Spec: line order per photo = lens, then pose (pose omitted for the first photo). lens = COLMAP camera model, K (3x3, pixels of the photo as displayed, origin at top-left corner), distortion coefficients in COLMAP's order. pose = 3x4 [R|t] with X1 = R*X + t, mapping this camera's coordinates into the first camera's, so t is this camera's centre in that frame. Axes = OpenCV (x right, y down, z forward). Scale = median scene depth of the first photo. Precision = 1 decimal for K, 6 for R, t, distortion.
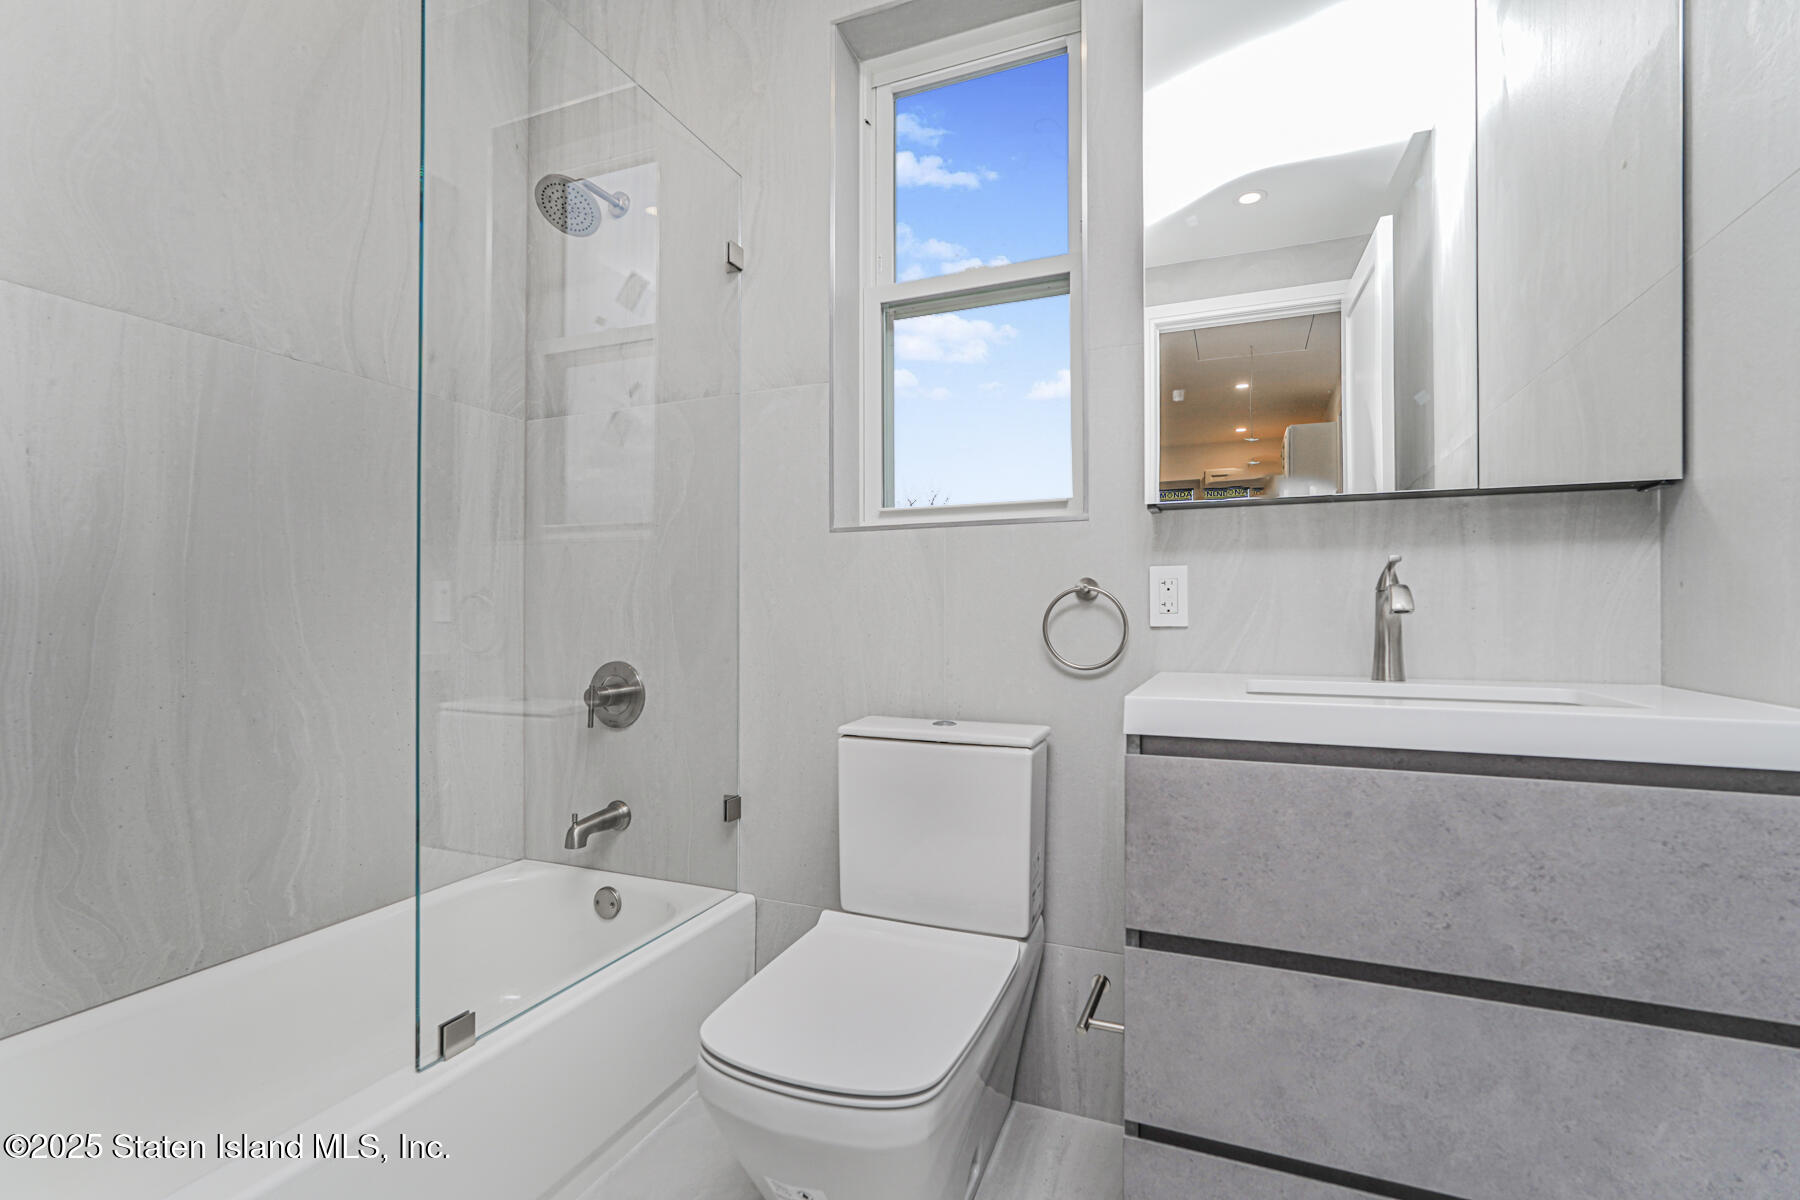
lens RADIAL K [[813.5, 0, 887.6], [0, 813.5, 610.4], [0, 0, 1]] dist [-0.004099, 0.000661]
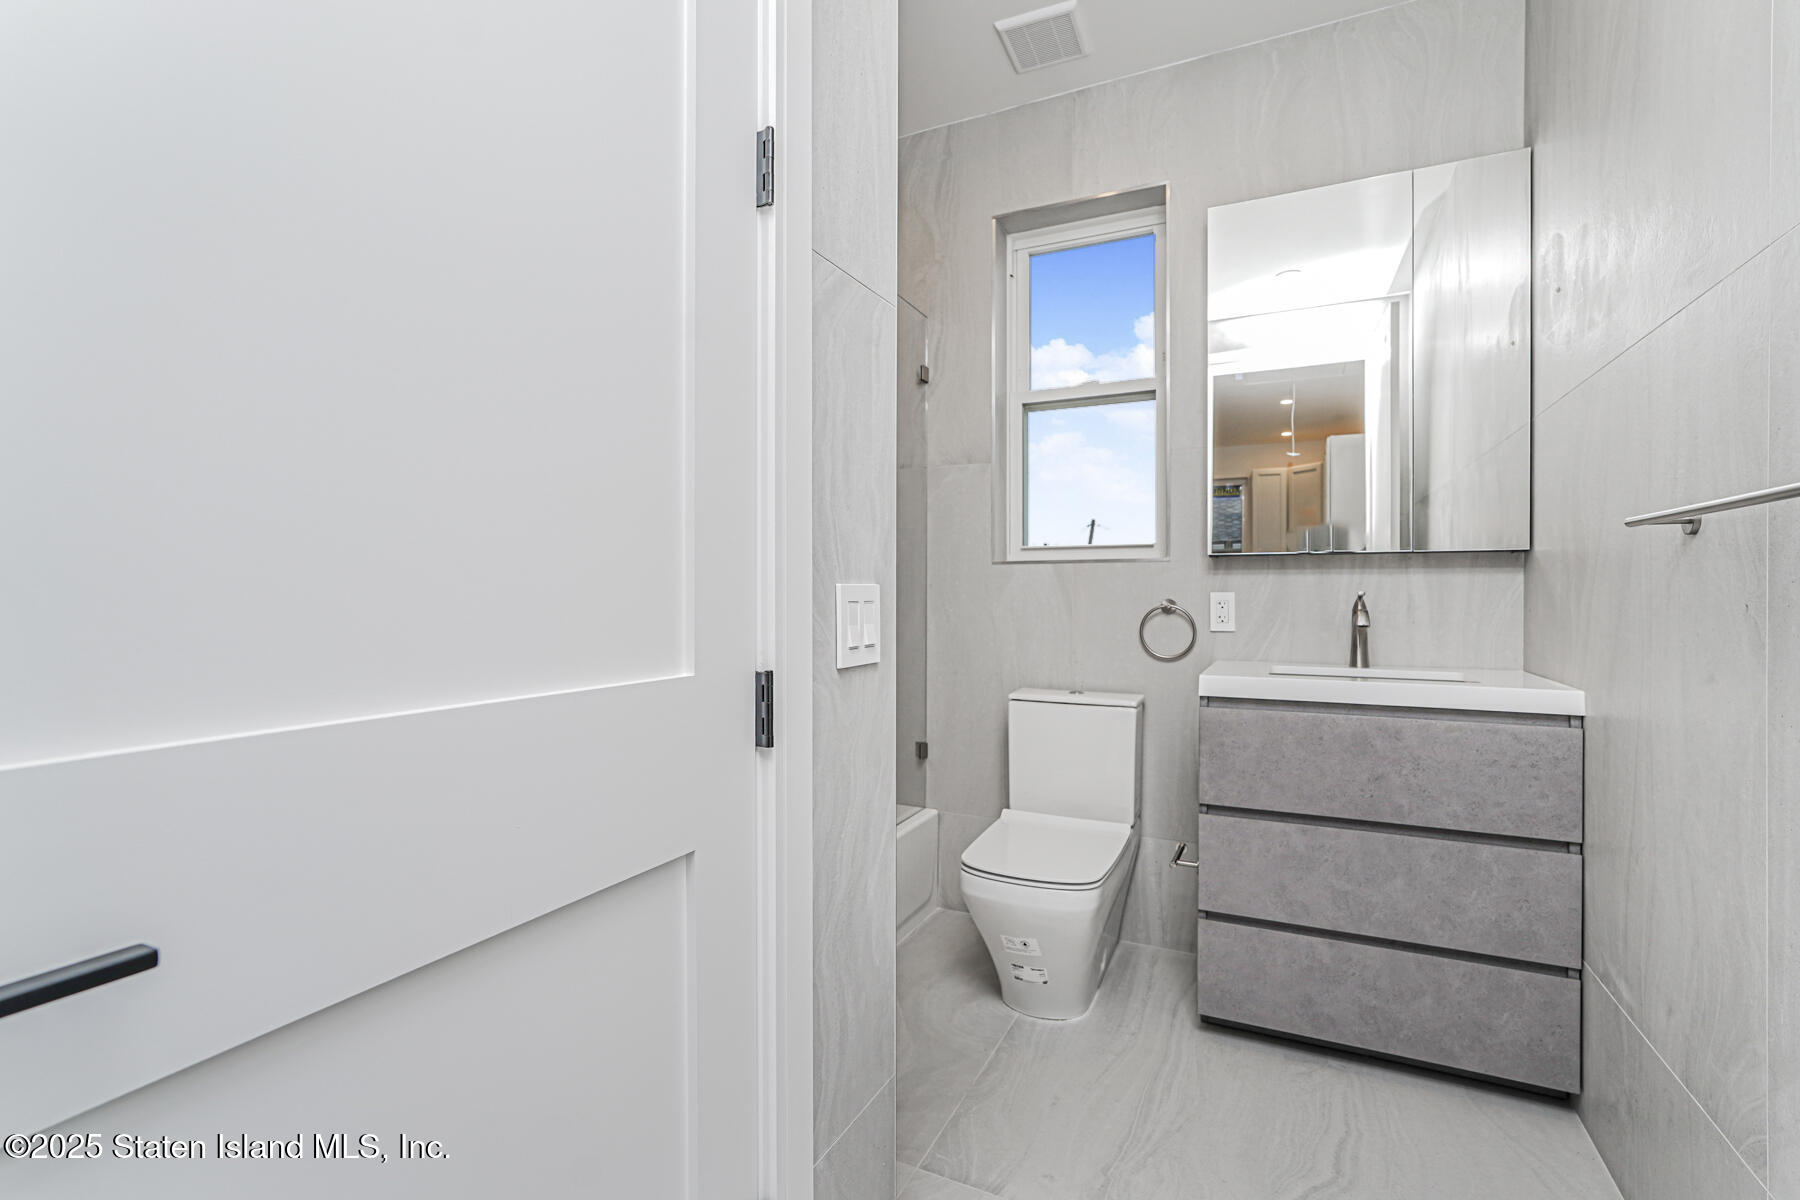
lens RADIAL K [[813.5, 0, 912.9], [0, 813.5, 589.8], [0, 0, 1]] dist [-0.004099, 0.000661]
pose [[0.999682, 0.005444, -0.024621, -0.238976], [-0.005543, 0.999977, -0.003948, -0.057664], [0.024599, 0.004083, 0.999689, -0.652452]]
